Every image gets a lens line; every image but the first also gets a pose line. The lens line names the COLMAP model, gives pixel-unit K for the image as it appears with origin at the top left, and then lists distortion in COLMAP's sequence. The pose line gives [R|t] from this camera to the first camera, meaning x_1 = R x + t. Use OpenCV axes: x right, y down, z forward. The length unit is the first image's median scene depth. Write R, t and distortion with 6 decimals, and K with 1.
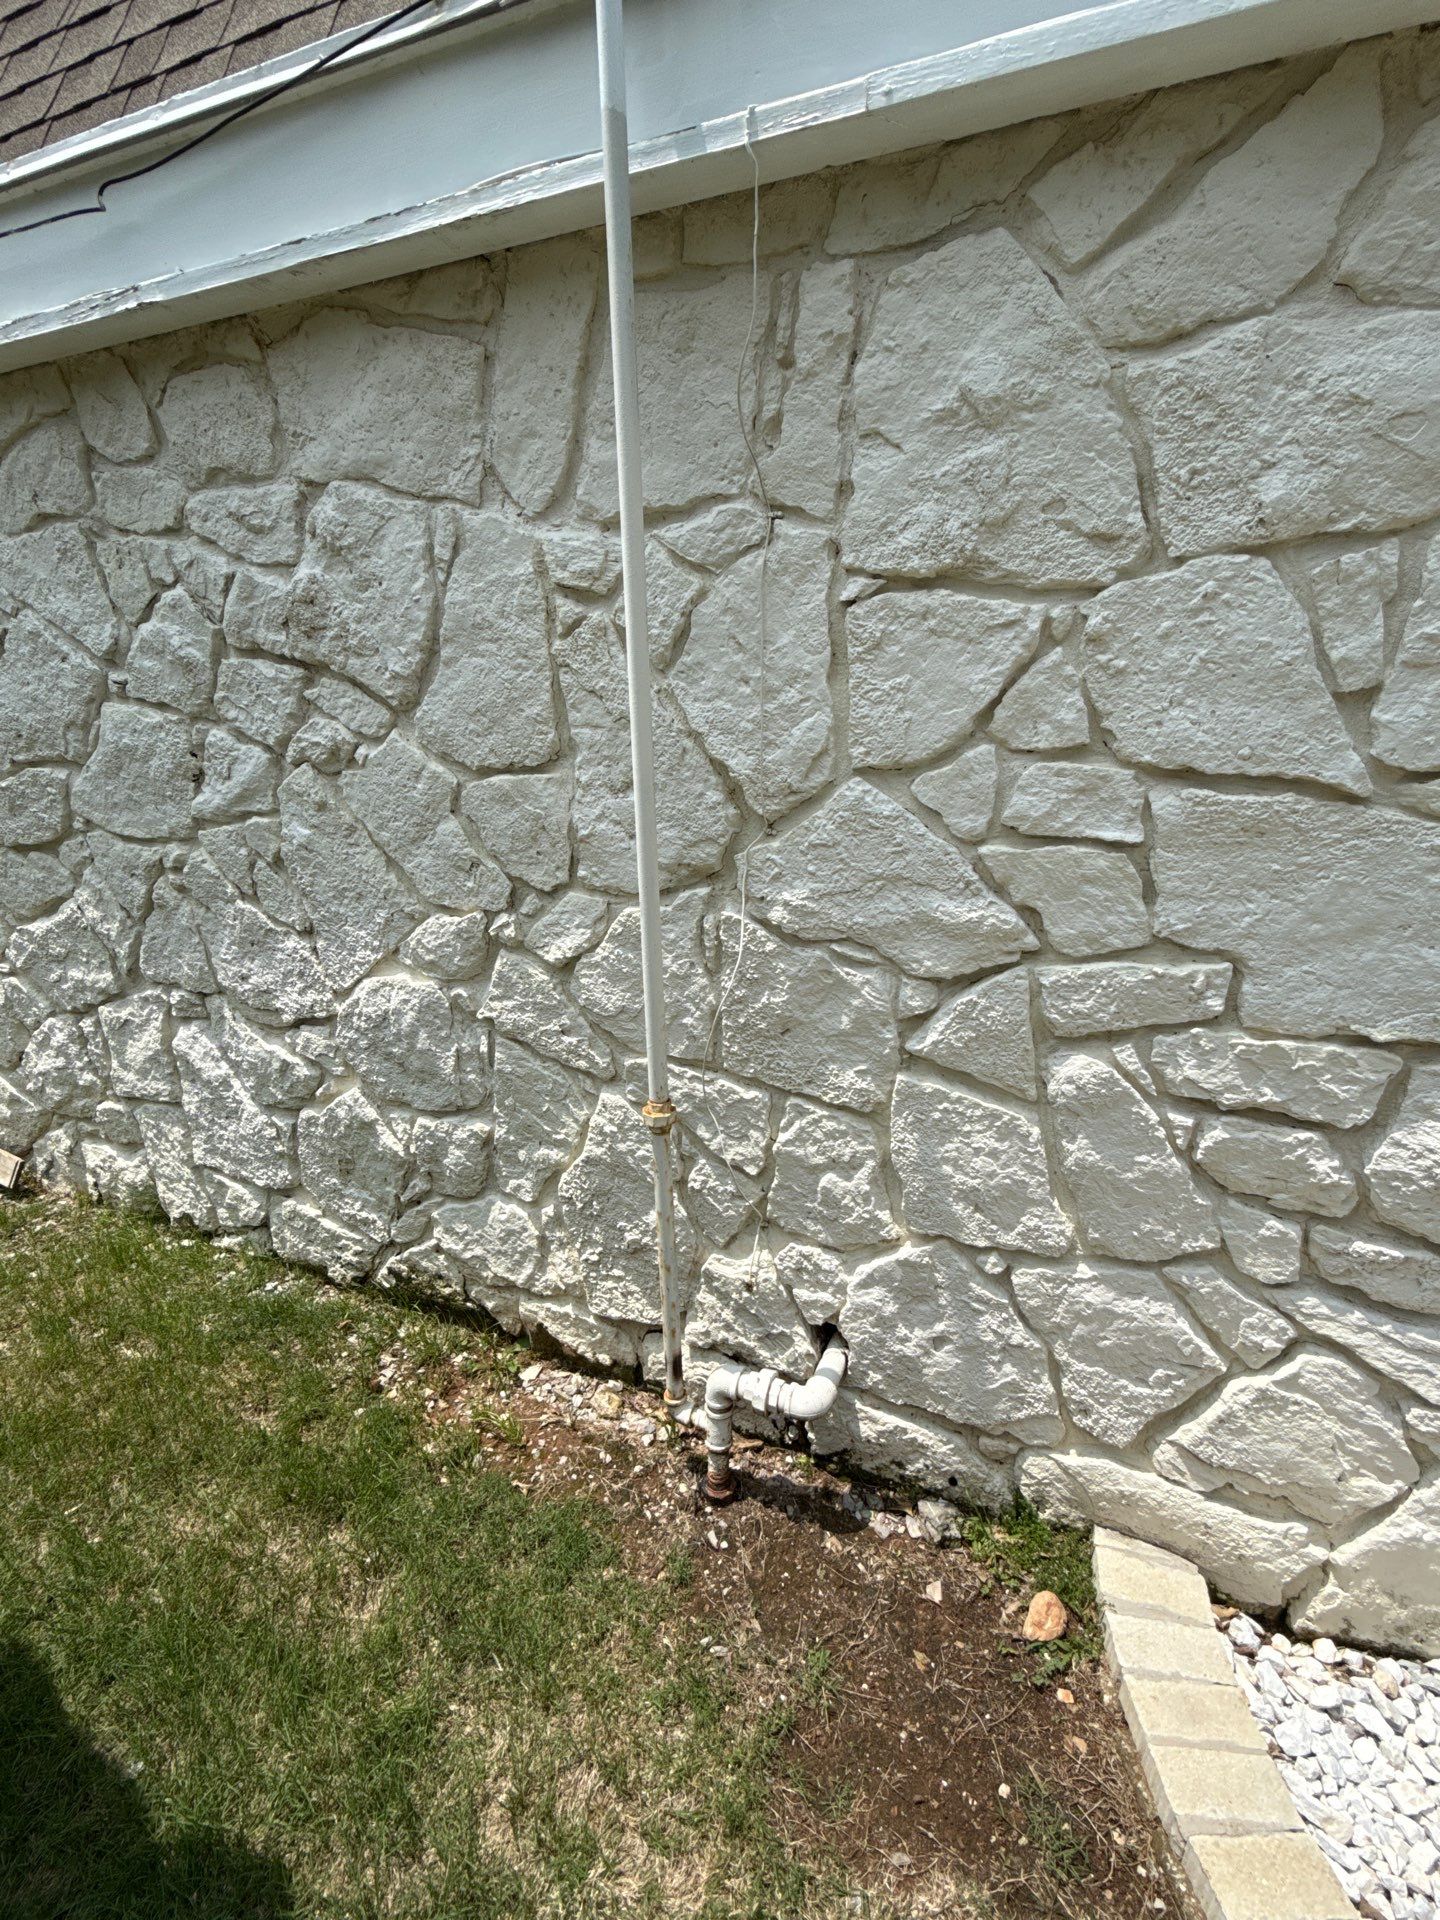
lens RADIAL K [[845.4, 0, 719.8], [0, 845.4, 967.4], [0, 0, 1]] dist [-0.001270, -0.000807]
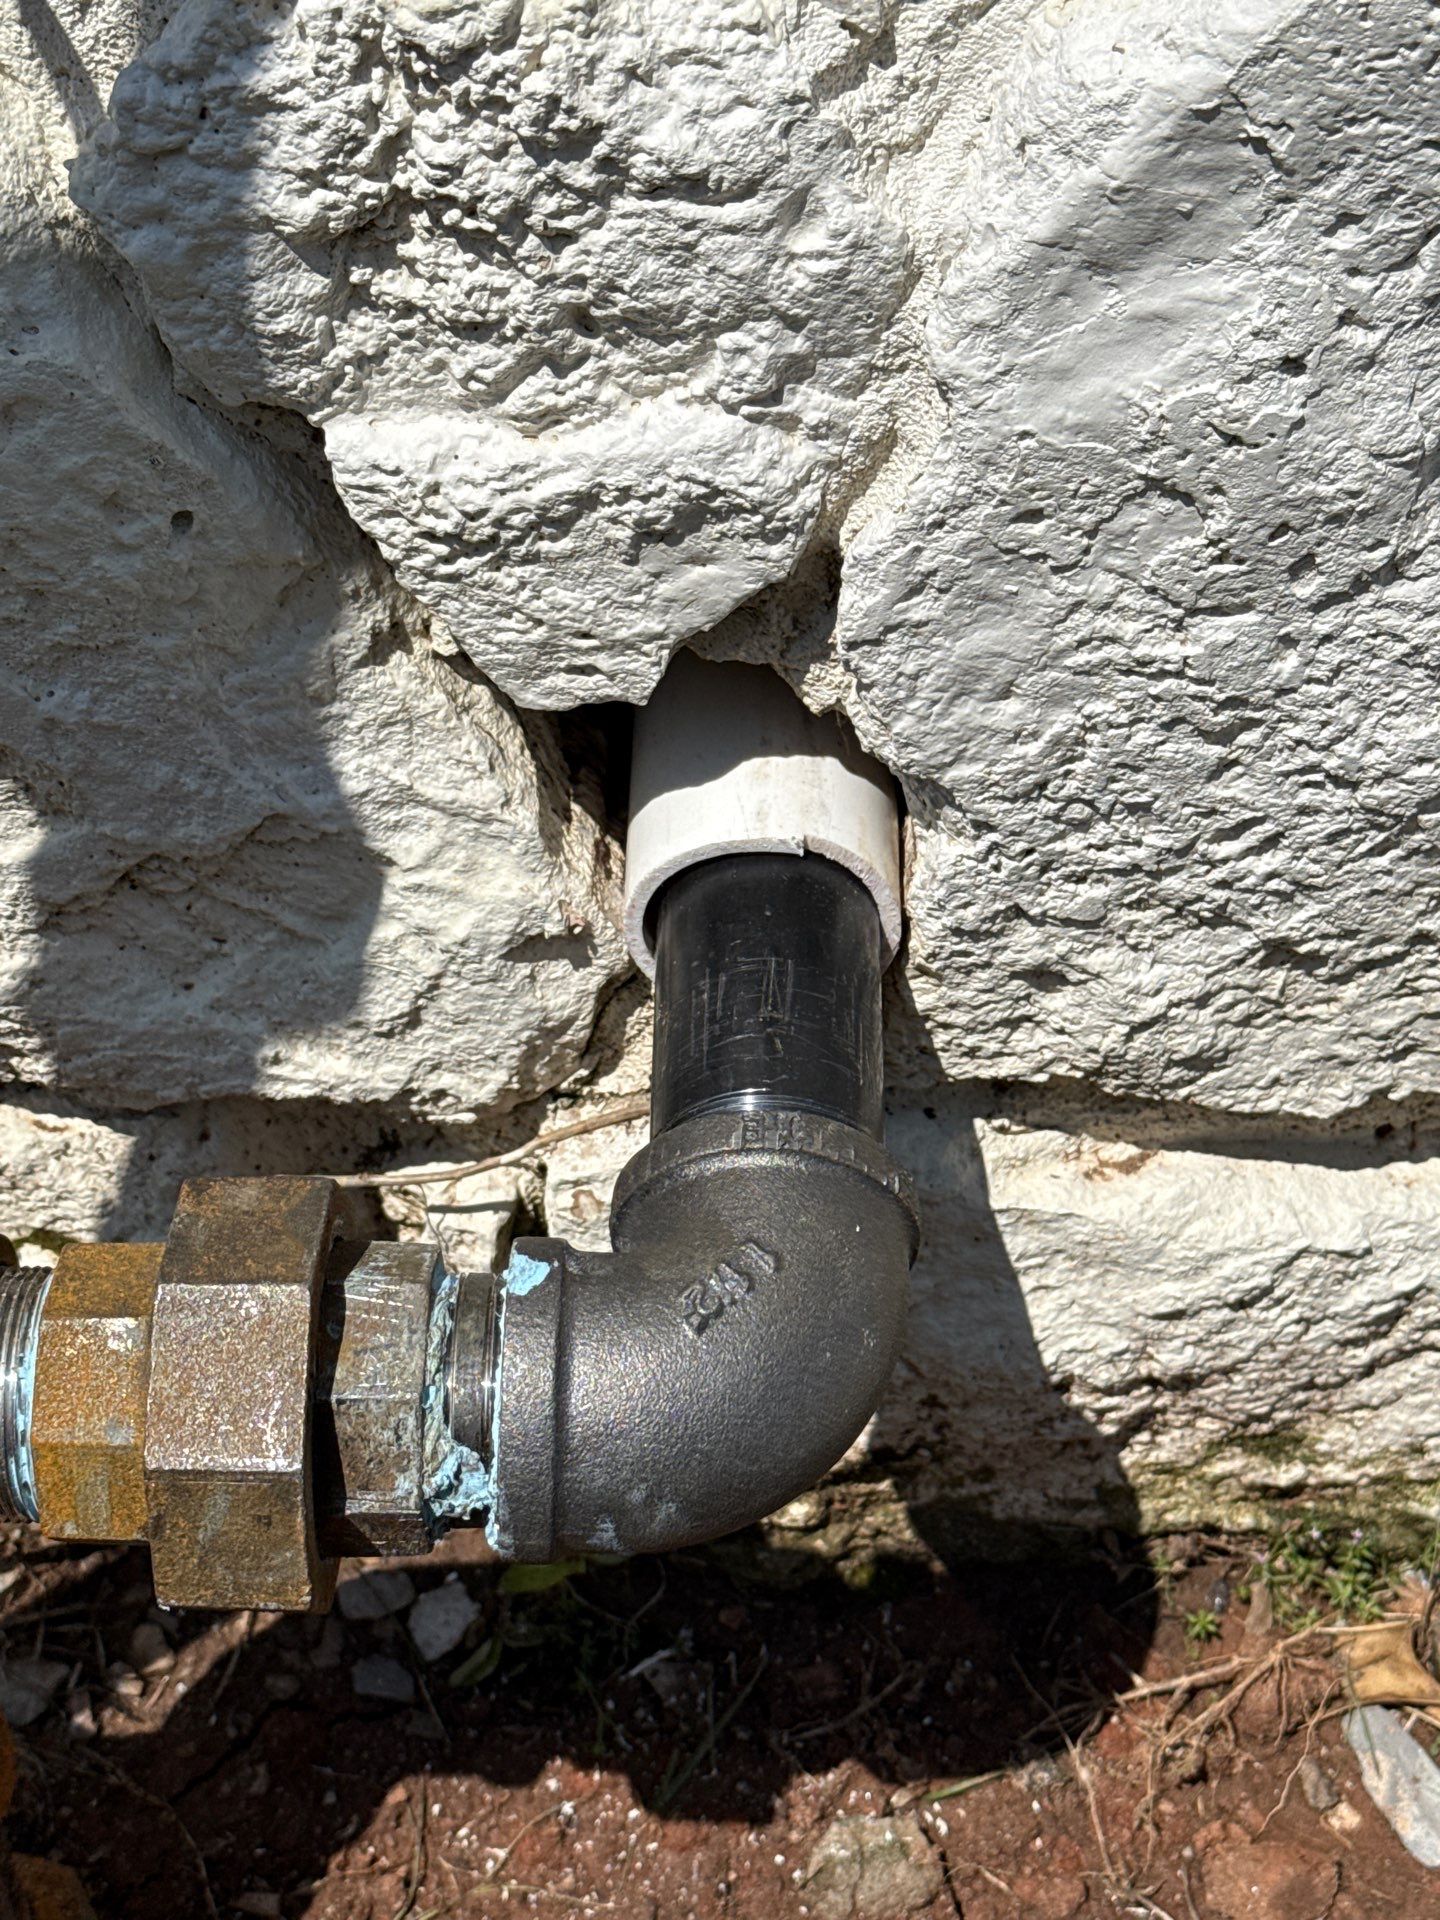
lens RADIAL K [[3125.9, 0, 740.4], [0, 3125.9, 962.8], [0, 0, 1]] dist [0.127326, 0.031454]
pose [[0.925519, -0.268333, 0.267229, 0.019402], [0.068013, 0.811951, 0.579749, 0.227099], [-0.372543, -0.518394, 0.769727, 0.679734]]
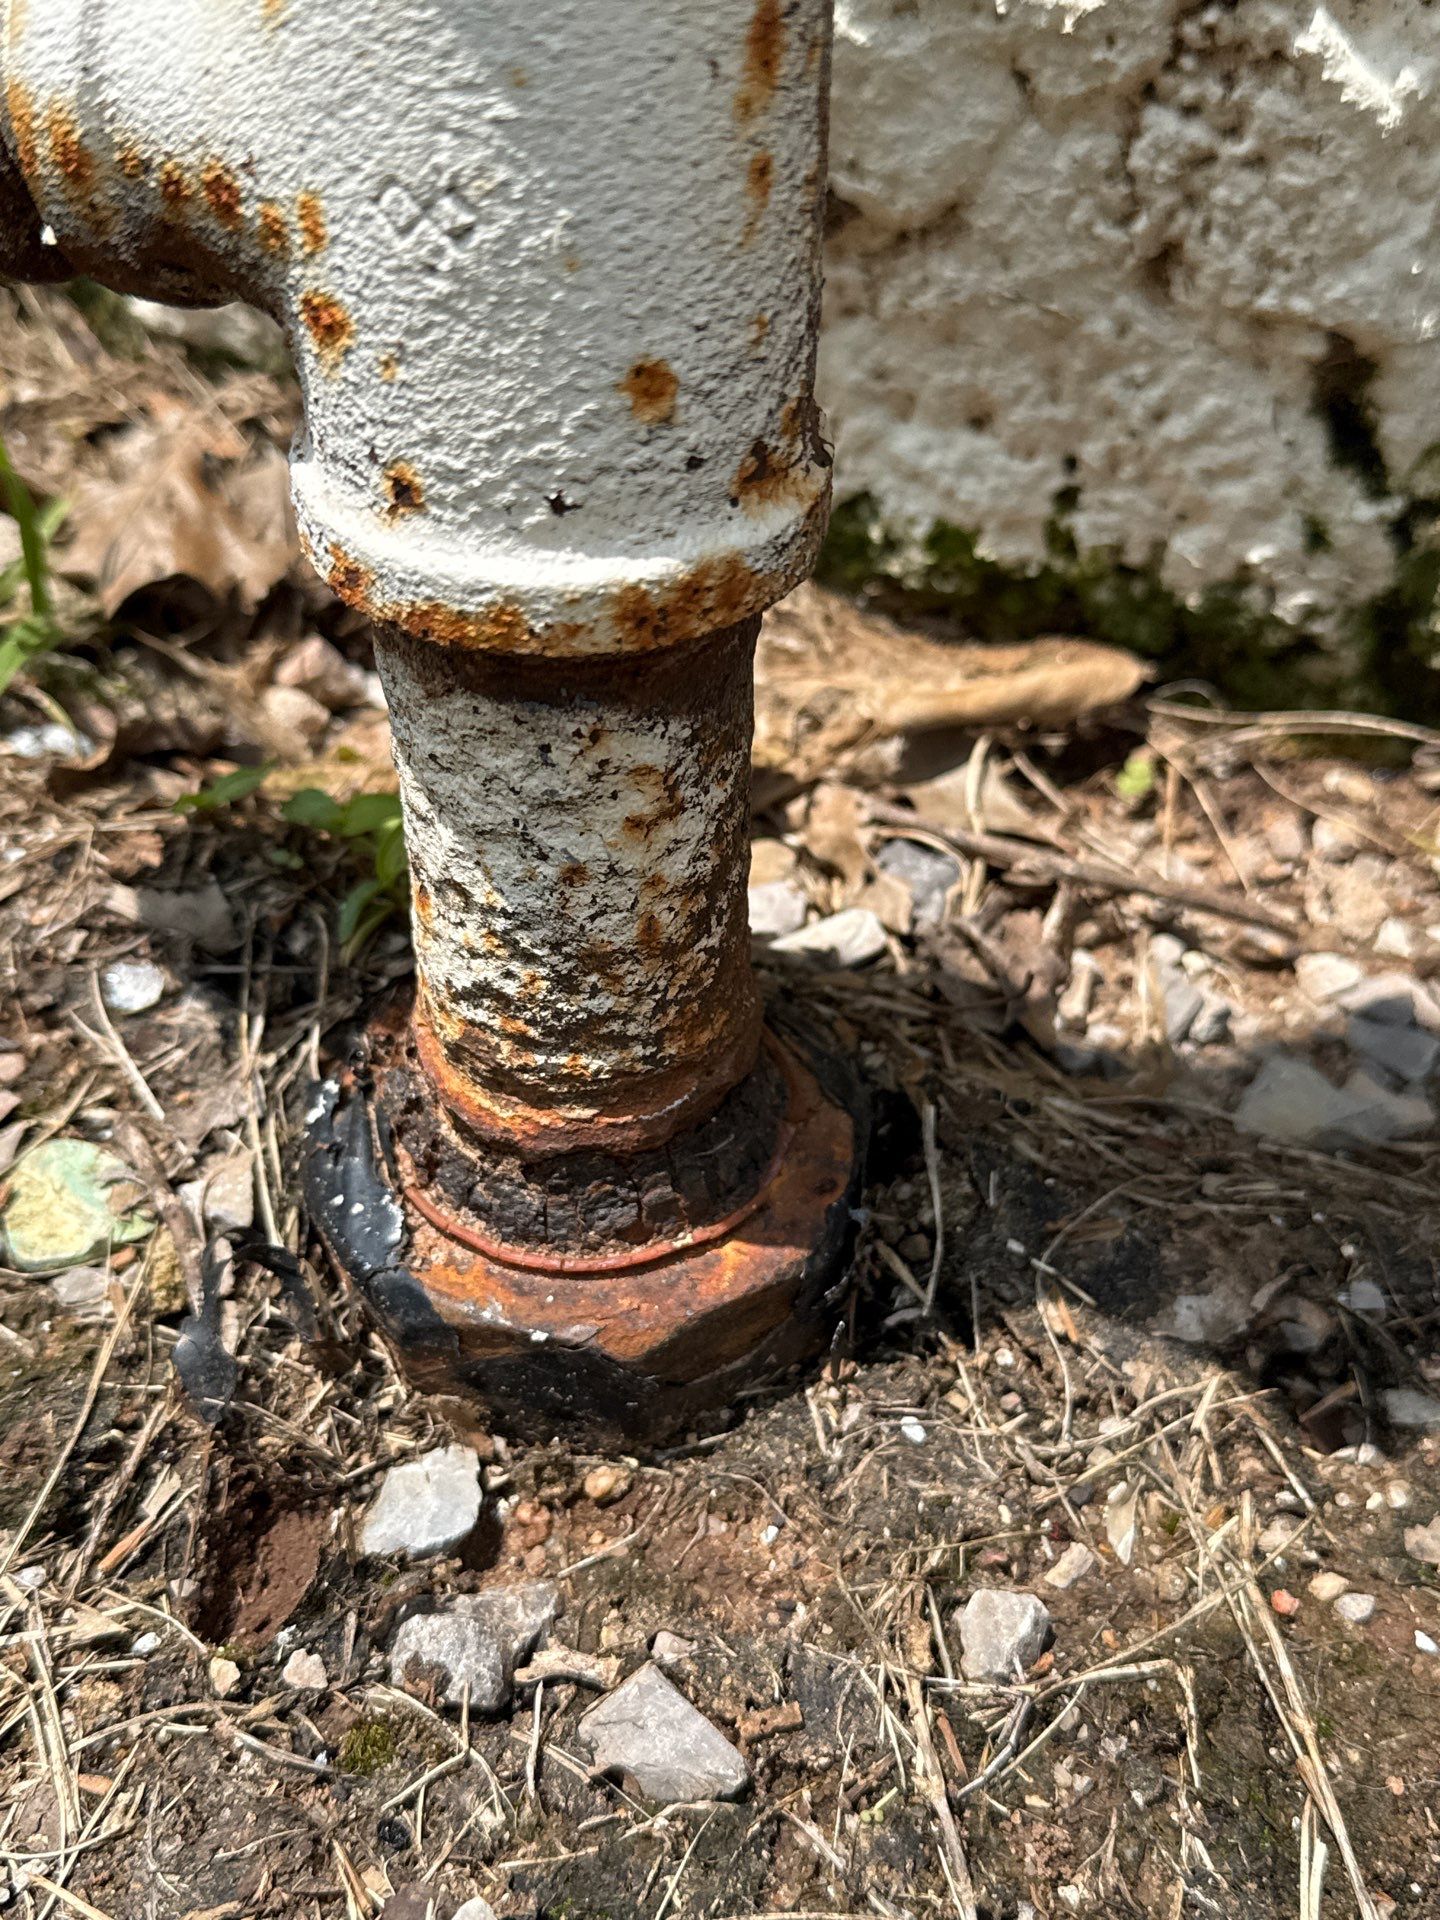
lens RADIAL K [[2099.4, 0, 723.2], [0, 2099.4, 966.3], [0, 0, 1]] dist [0.166998, -0.486244]
pose [[0.999418, -0.018612, 0.028580, 0.004548], [0.001731, 0.864571, 0.502508, 0.515533], [-0.034062, -0.502166, 0.864100, 0.862429]]
